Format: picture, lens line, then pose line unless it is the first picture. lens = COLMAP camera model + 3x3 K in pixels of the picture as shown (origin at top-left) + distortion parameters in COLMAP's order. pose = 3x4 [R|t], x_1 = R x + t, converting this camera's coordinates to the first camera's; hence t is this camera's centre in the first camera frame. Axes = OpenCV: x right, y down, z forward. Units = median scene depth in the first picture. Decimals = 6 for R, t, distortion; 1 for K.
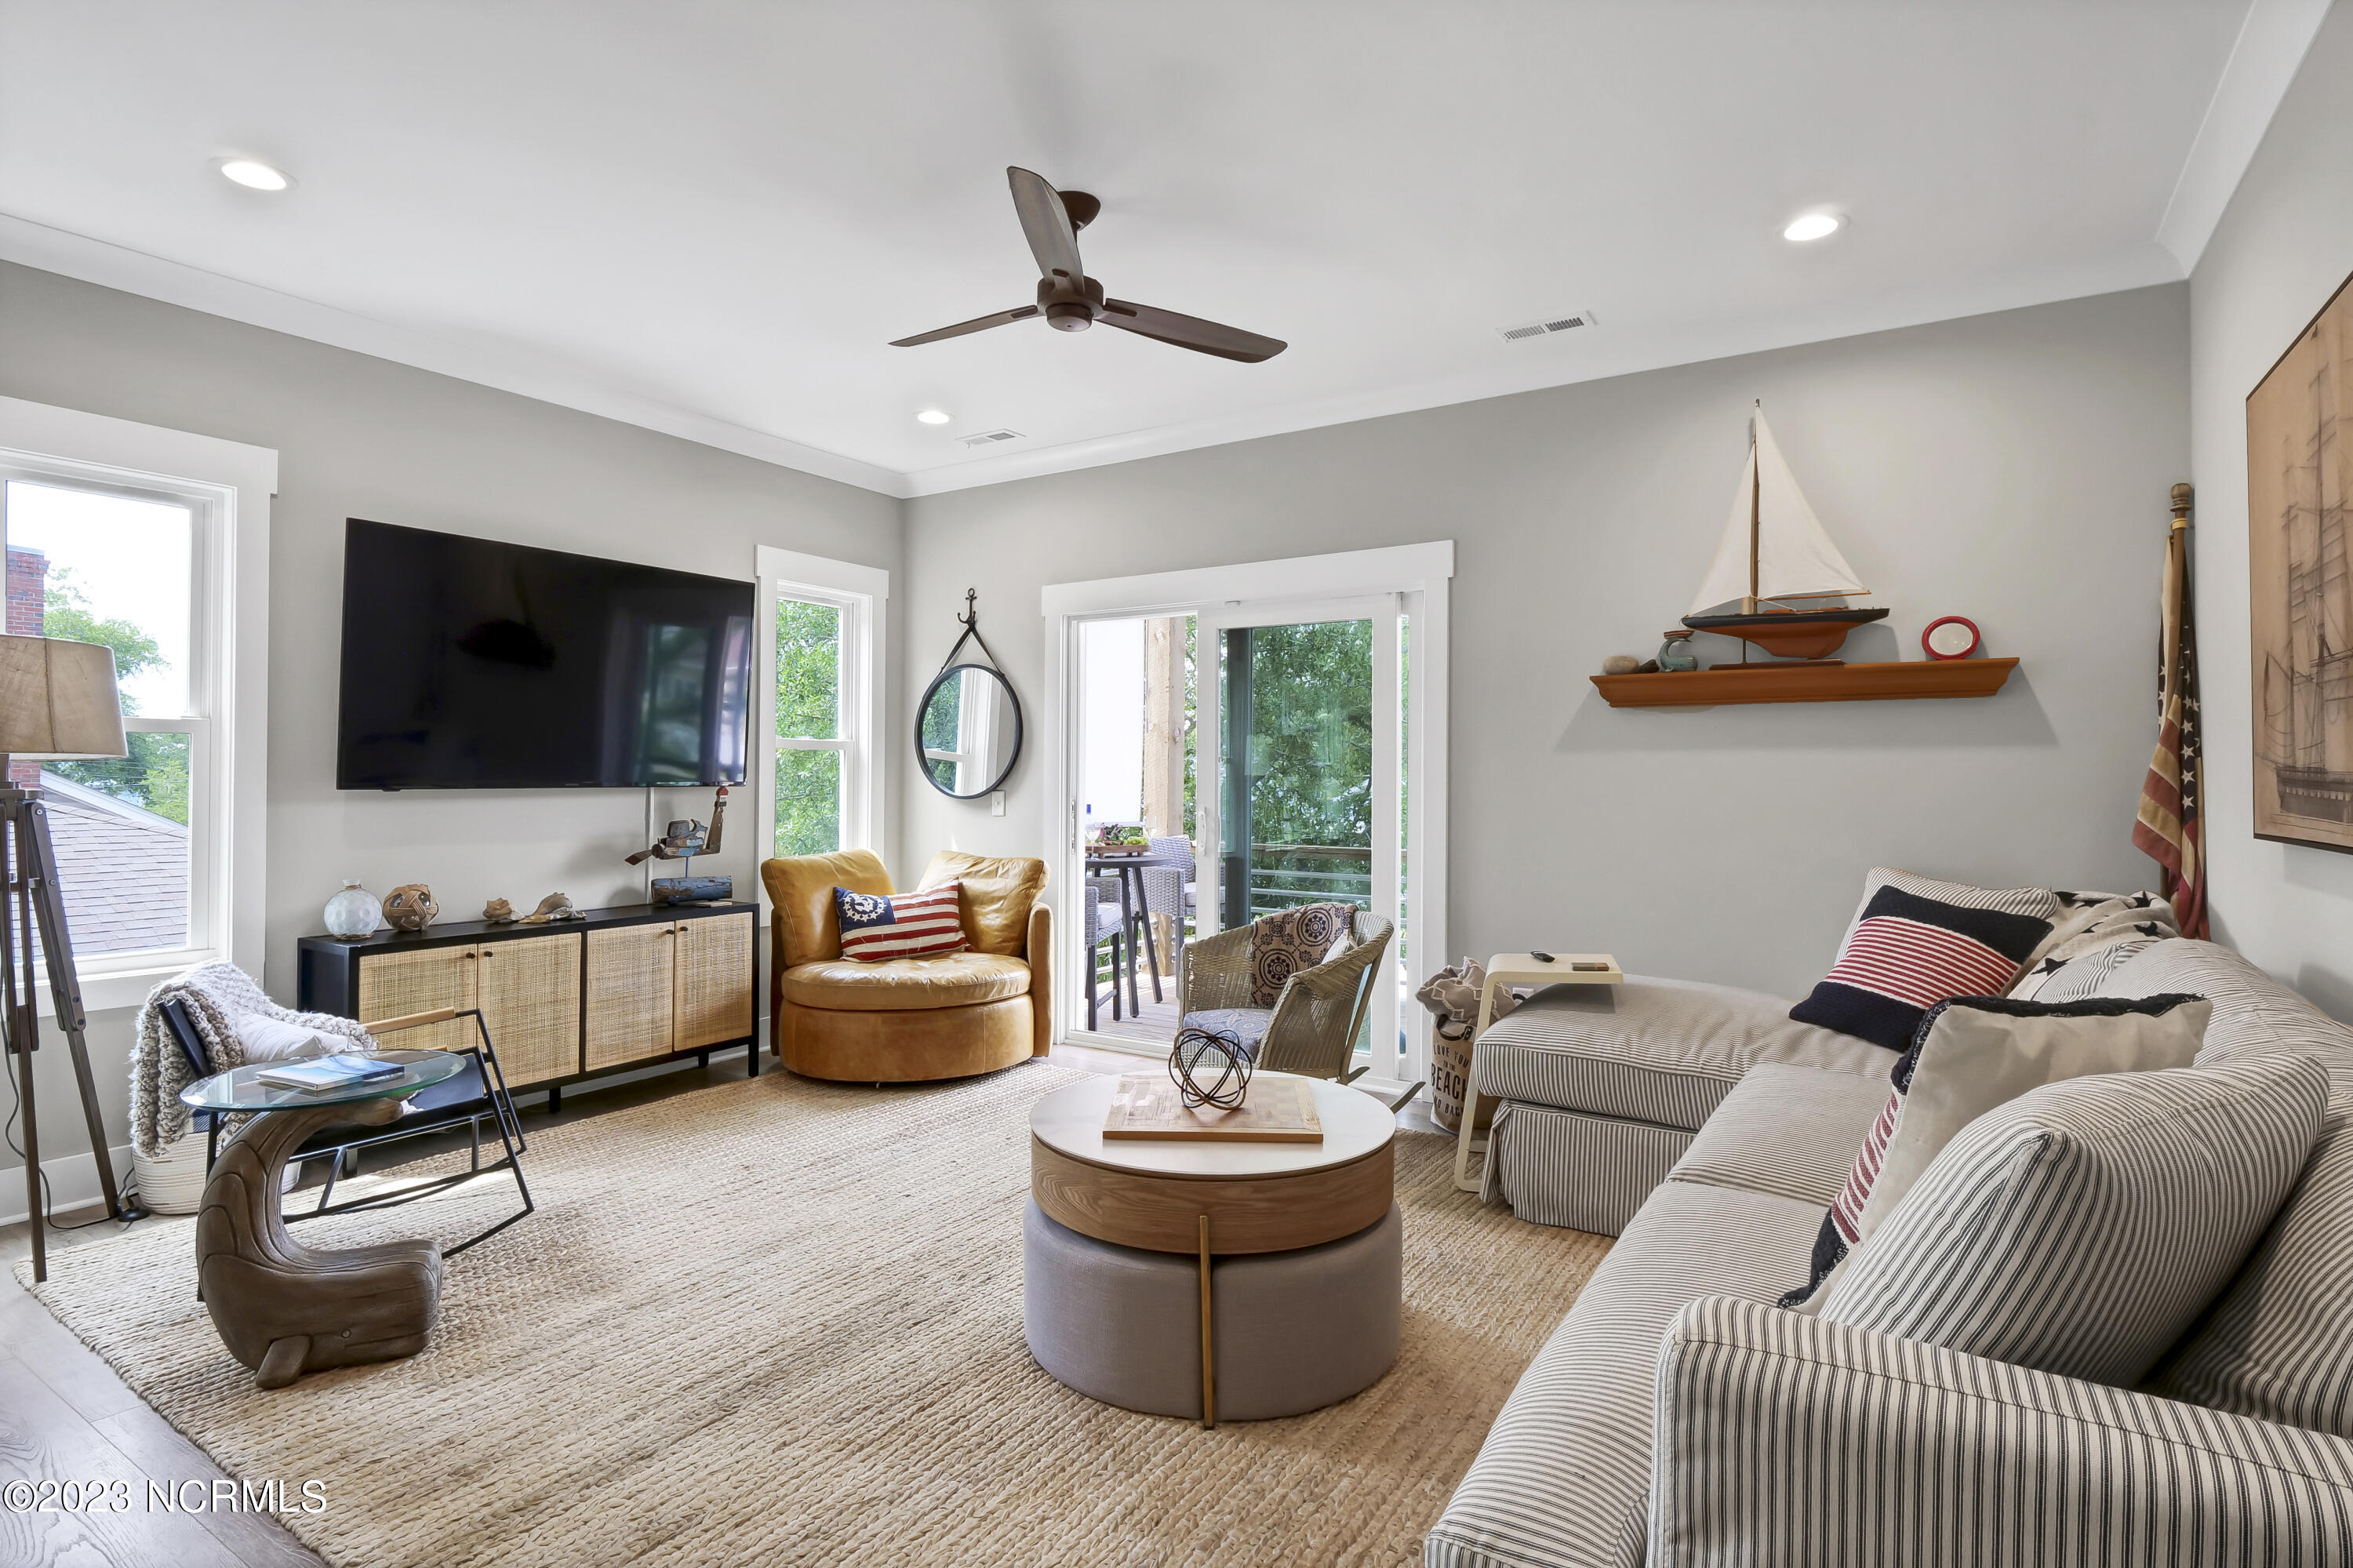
lens RADIAL K [[1182.1, 0, 1175.6], [0, 1182.1, 768.1], [0, 0, 1]] dist [-0.015165, -0.000070]
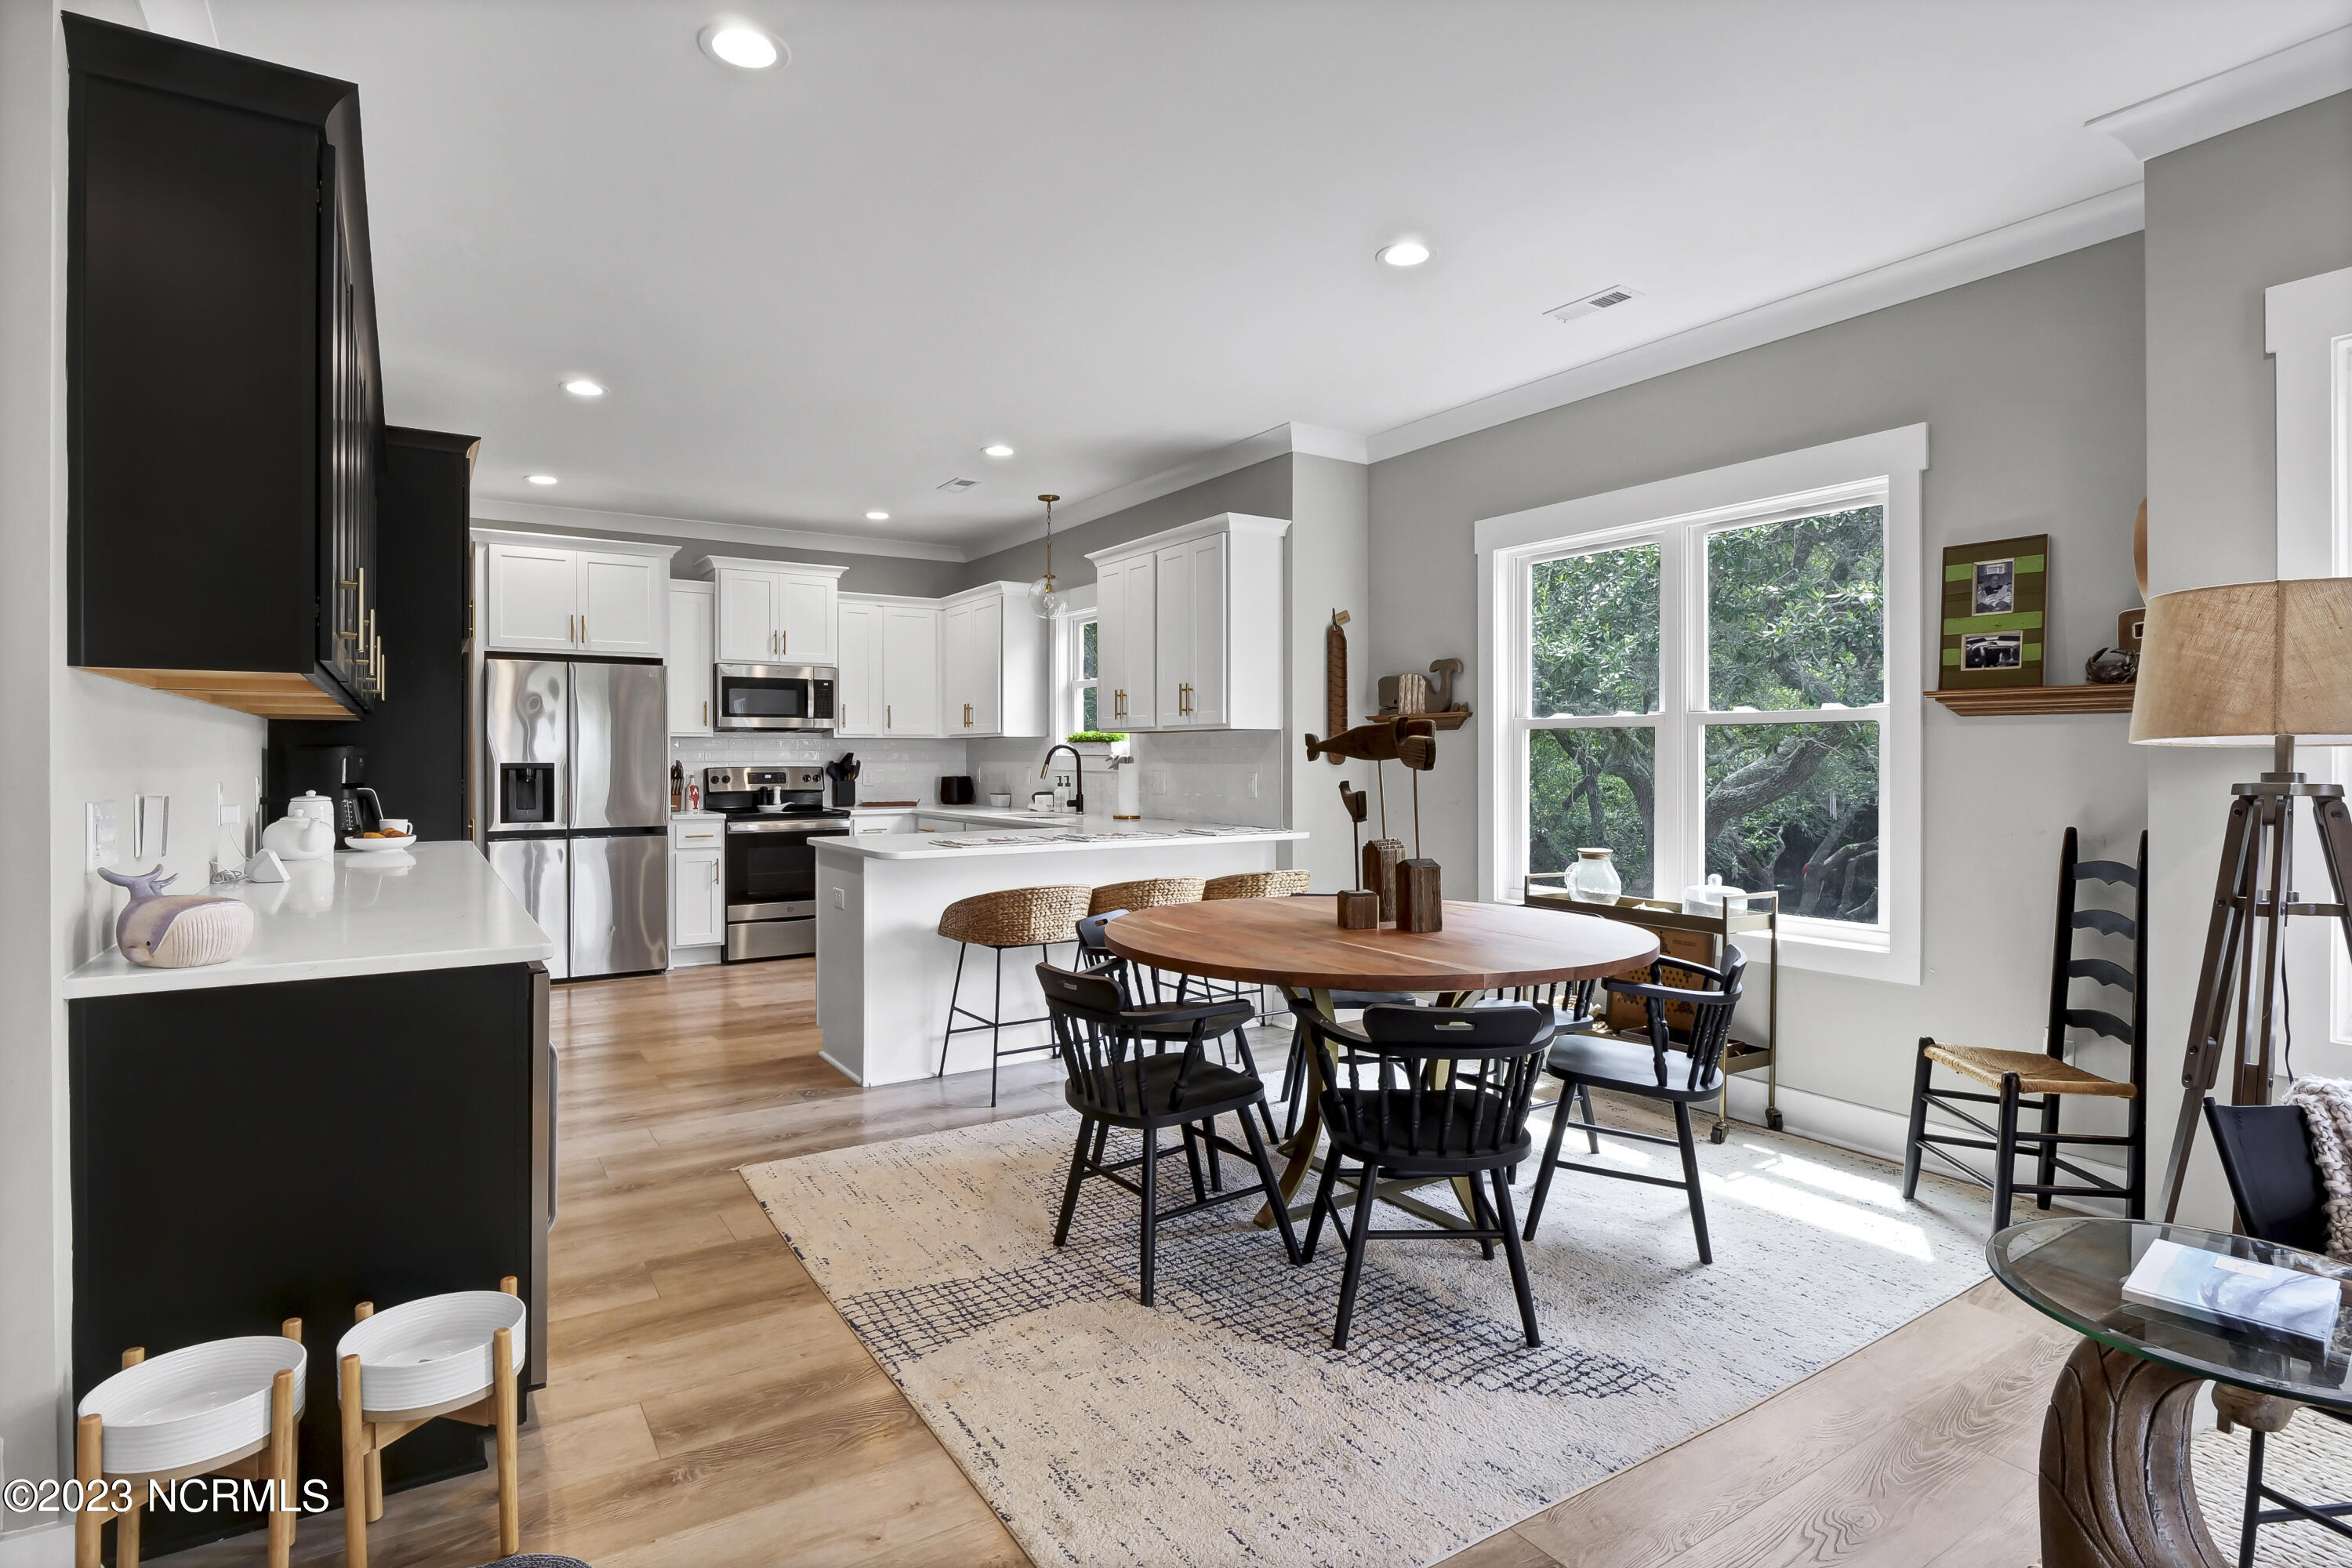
lens RADIAL K [[1181.5, 0, 1170.5], [0, 1181.5, 766.7], [0, 0, 1]] dist [-0.015165, -0.000070]
pose [[-0.421853, 0.005671, -0.906646, 0.002475], [0.007579, 0.999968, 0.002728, 0.000024], [0.906633, -0.005721, -0.421882, 0.459001]]
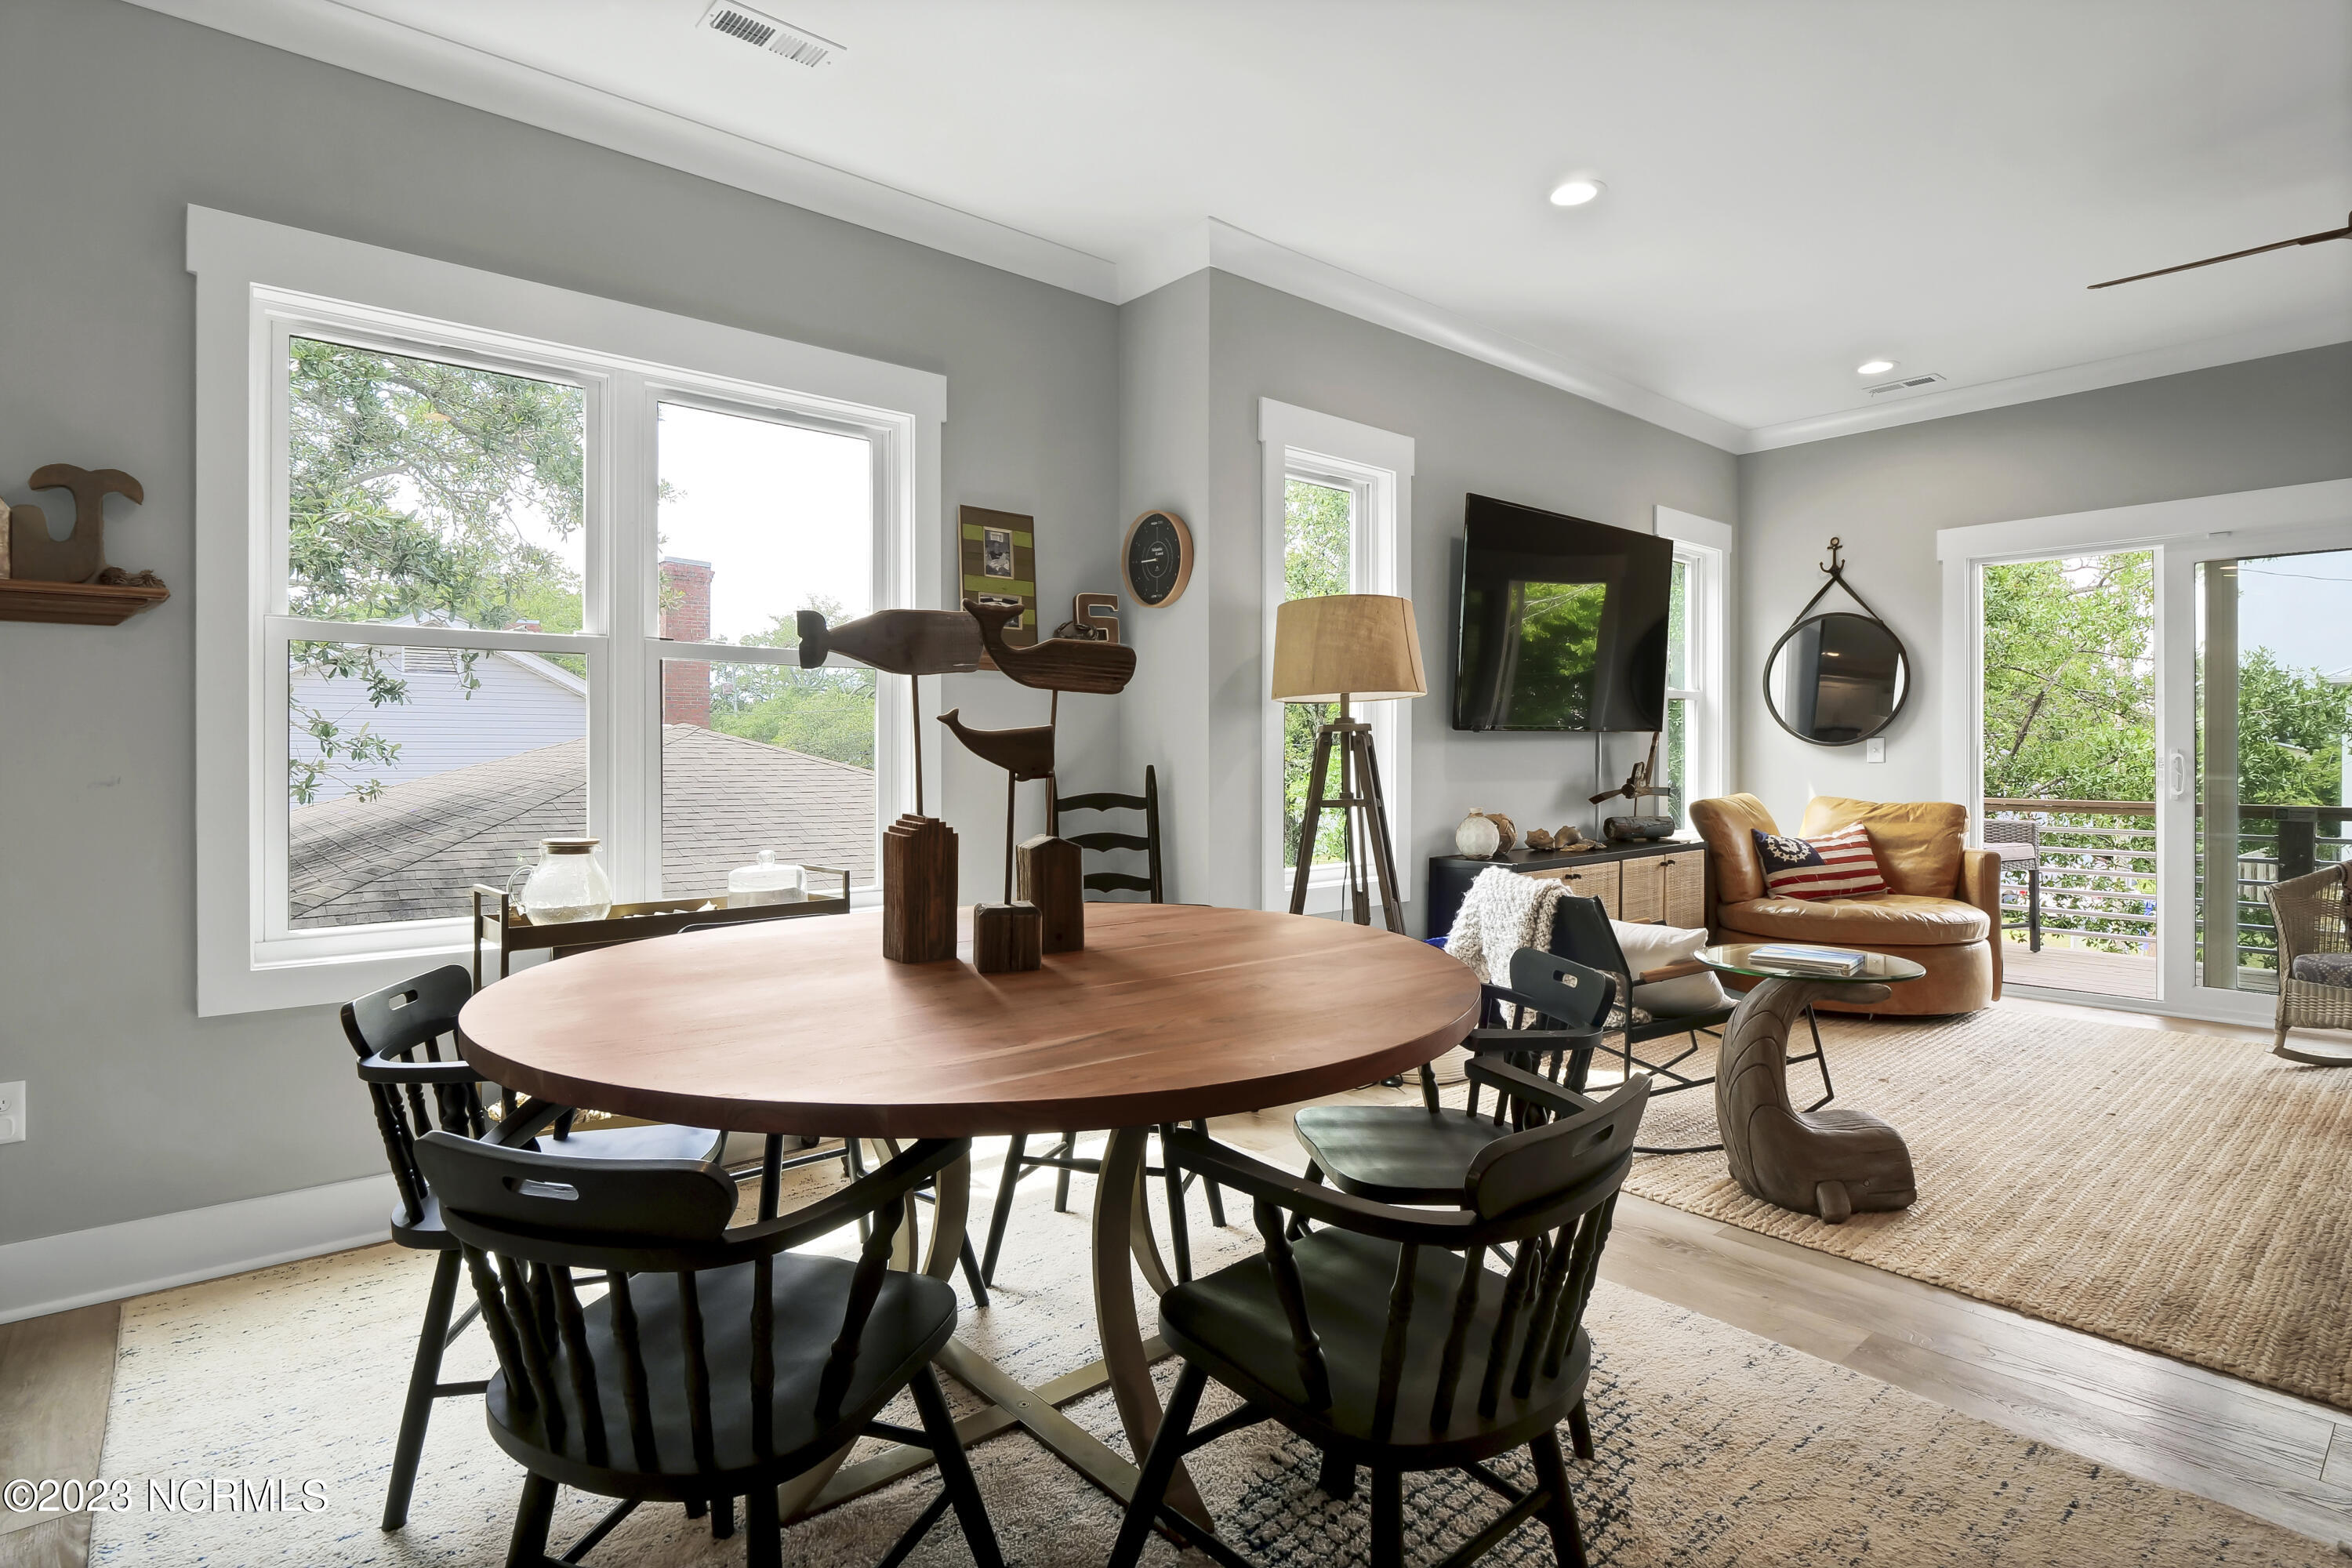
lens RADIAL K [[1181.5, 0, 1174.1], [0, 1181.5, 753.3], [0, 0, 1]] dist [-0.015165, -0.000070]
pose [[0.959630, -0.005005, -0.281221, -0.579877], [0.007640, 0.999937, 0.008273, 0.026156], [0.281162, -0.010088, 0.959607, -0.164512]]
